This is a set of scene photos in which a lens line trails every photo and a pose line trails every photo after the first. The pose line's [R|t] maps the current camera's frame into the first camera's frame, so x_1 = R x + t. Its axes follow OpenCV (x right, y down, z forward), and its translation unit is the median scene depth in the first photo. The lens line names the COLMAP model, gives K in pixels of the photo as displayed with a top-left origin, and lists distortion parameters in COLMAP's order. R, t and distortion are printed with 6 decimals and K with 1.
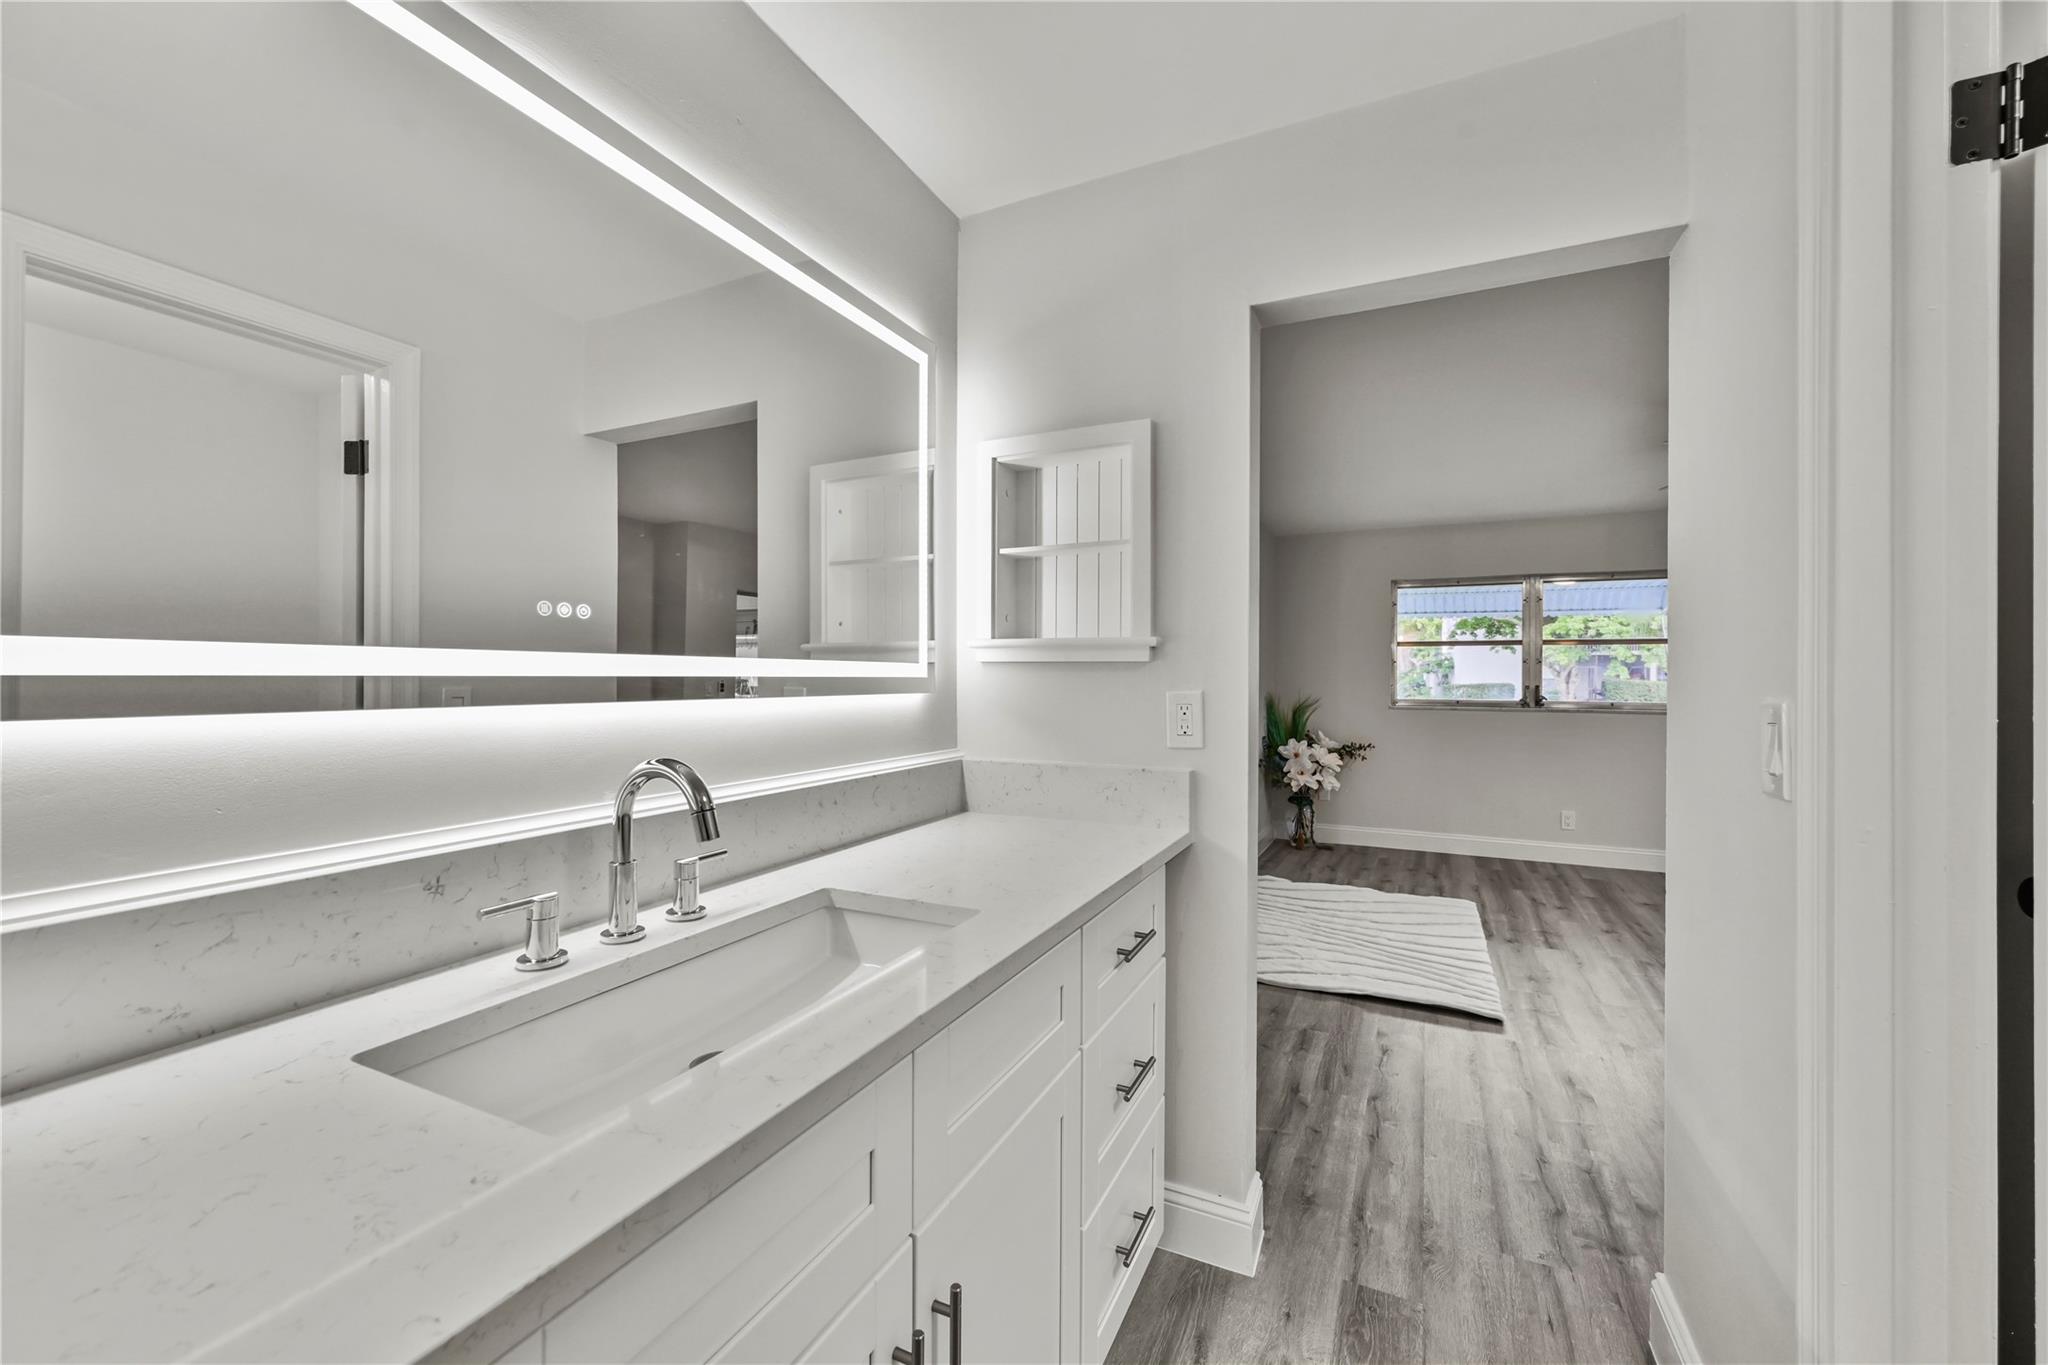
lens RADIAL K [[810.5, 0, 1024.0], [0, 810.5, 682.5], [0, 0, 1]] dist [-0.000871, 0.000279]
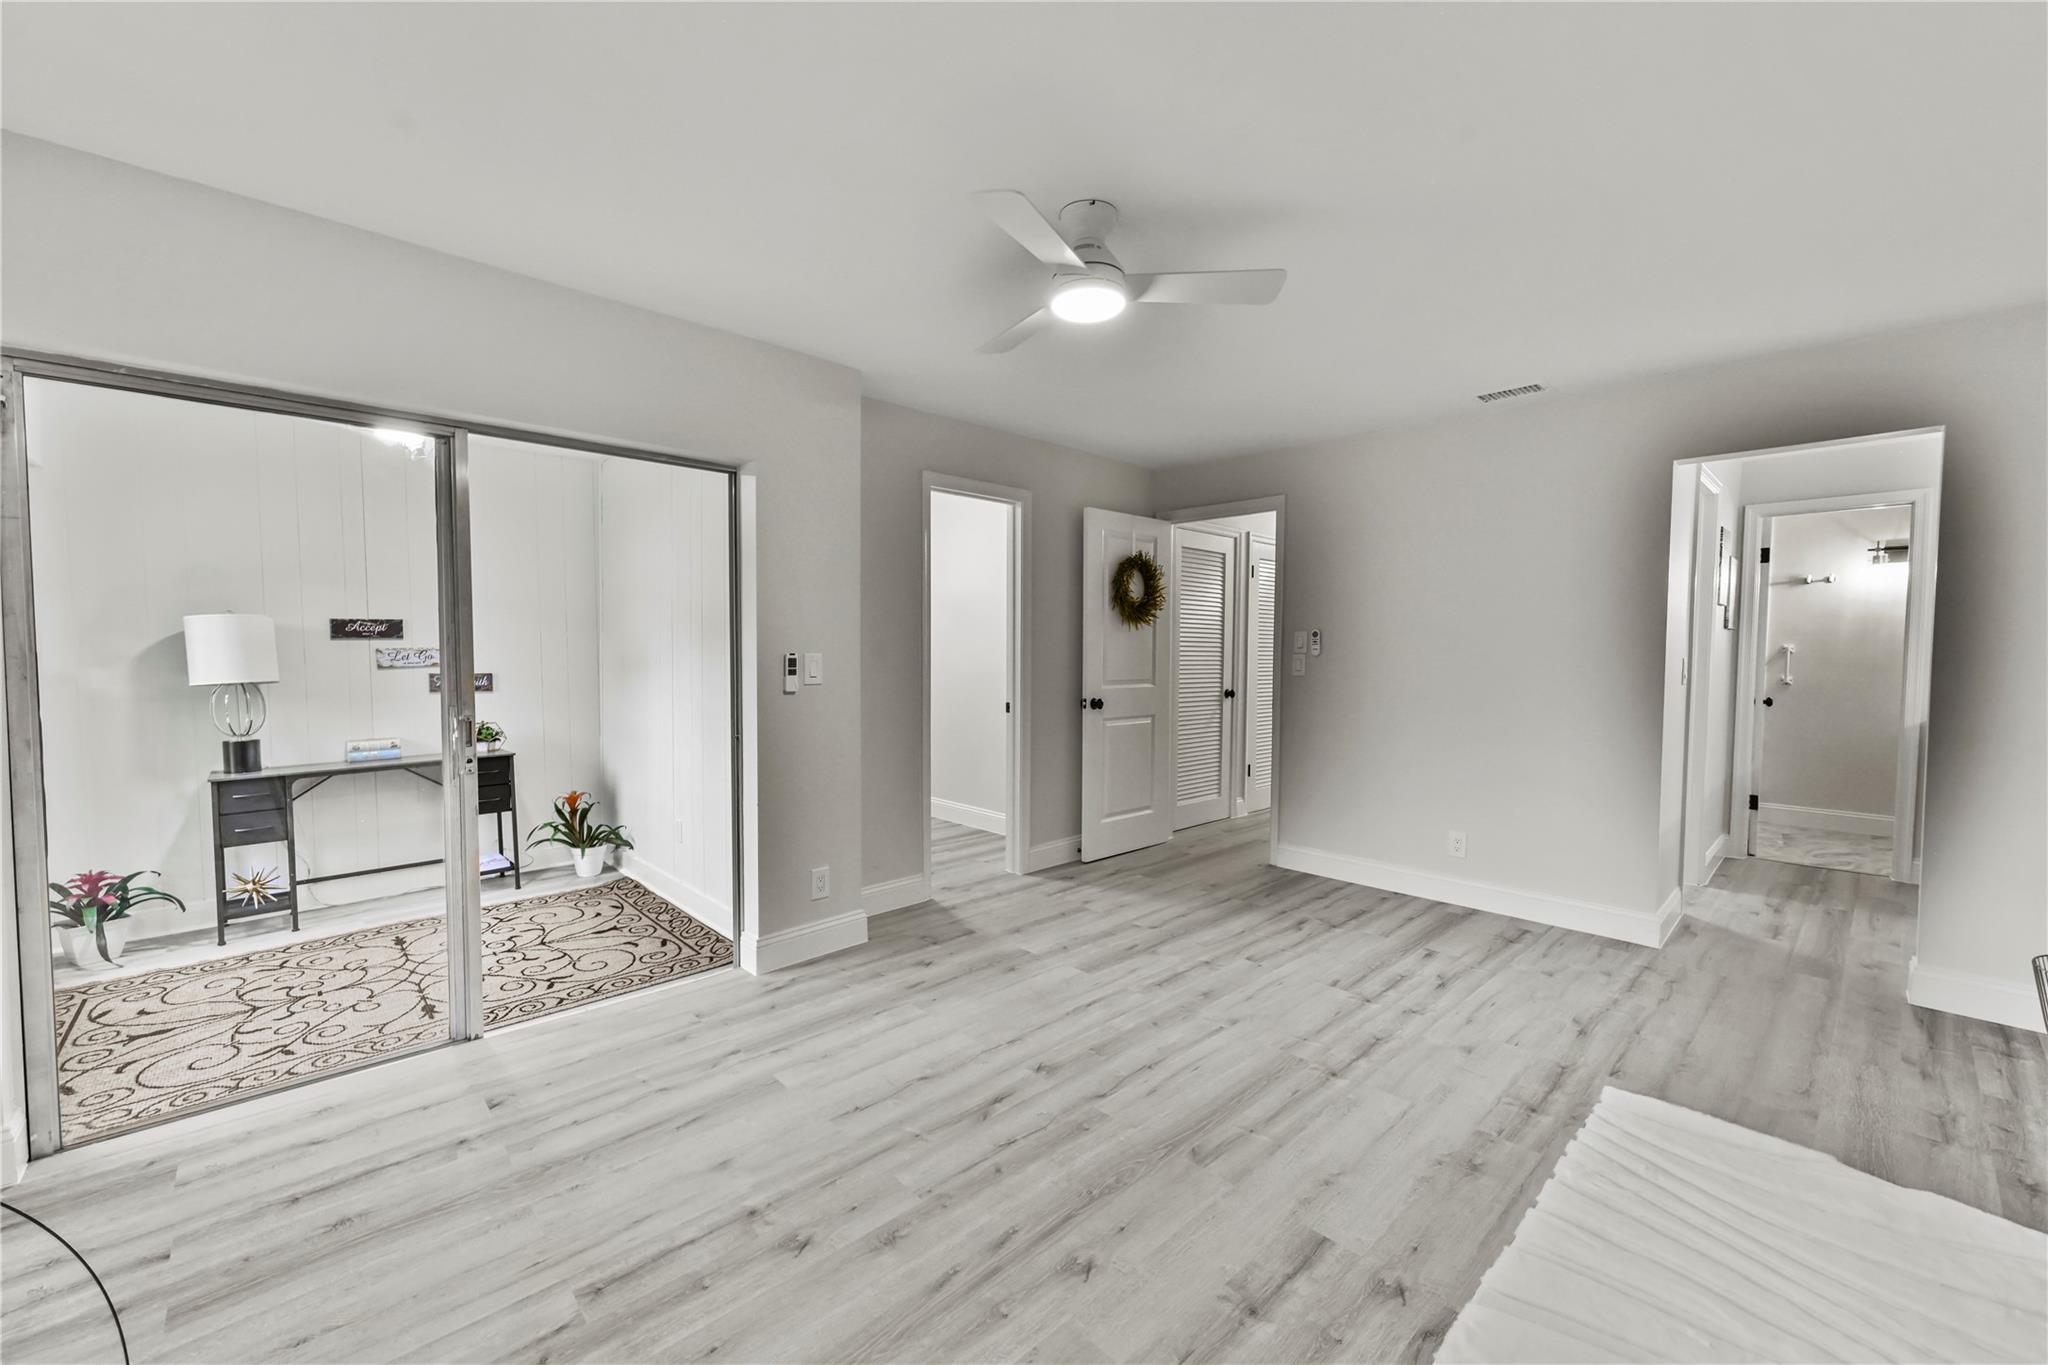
lens RADIAL K [[810.5, 0, 1024.0], [0, 810.5, 682.5], [0, 0, 1]] dist [-0.000871, 0.000279]
pose [[-0.935150, -0.021983, 0.353568, 0.944241], [-0.005725, 0.998880, 0.046963, -0.004936], [-0.354205, 0.041893, -0.934229, 2.118297]]
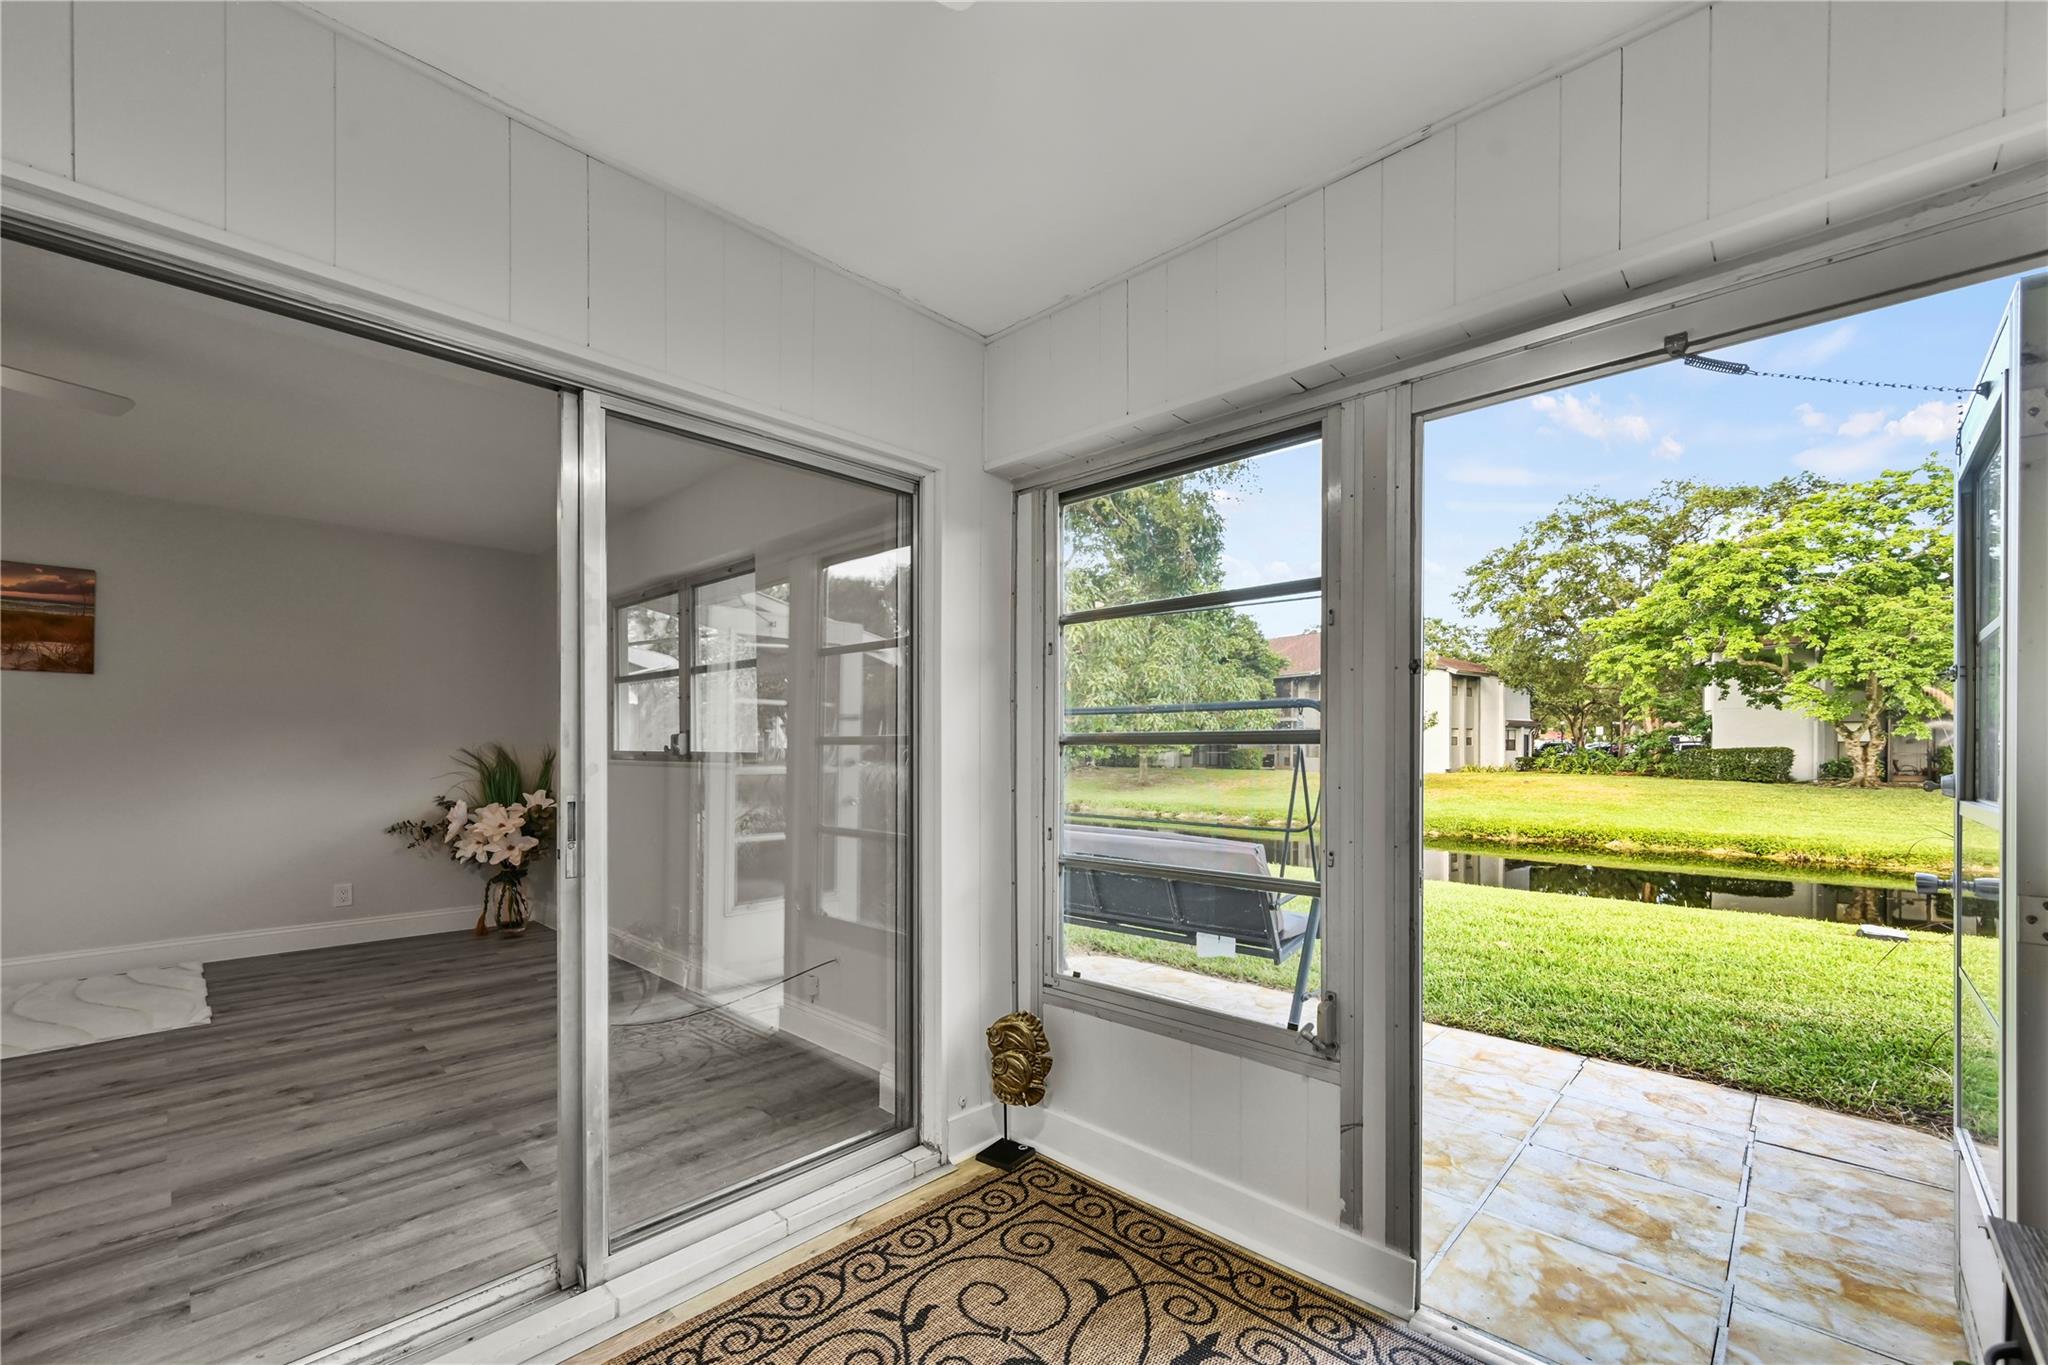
lens RADIAL K [[776.9, 0, 1025.8], [0, 776.9, 750.7], [0, 0, 1]] dist [-0.000027, 0.000410]
pose [[0.964578, -0.003203, -0.263778, 2.494686], [0.002383, 0.999991, -0.003431, 0.054142], [0.263787, 0.002681, 0.964577, 0.888819]]
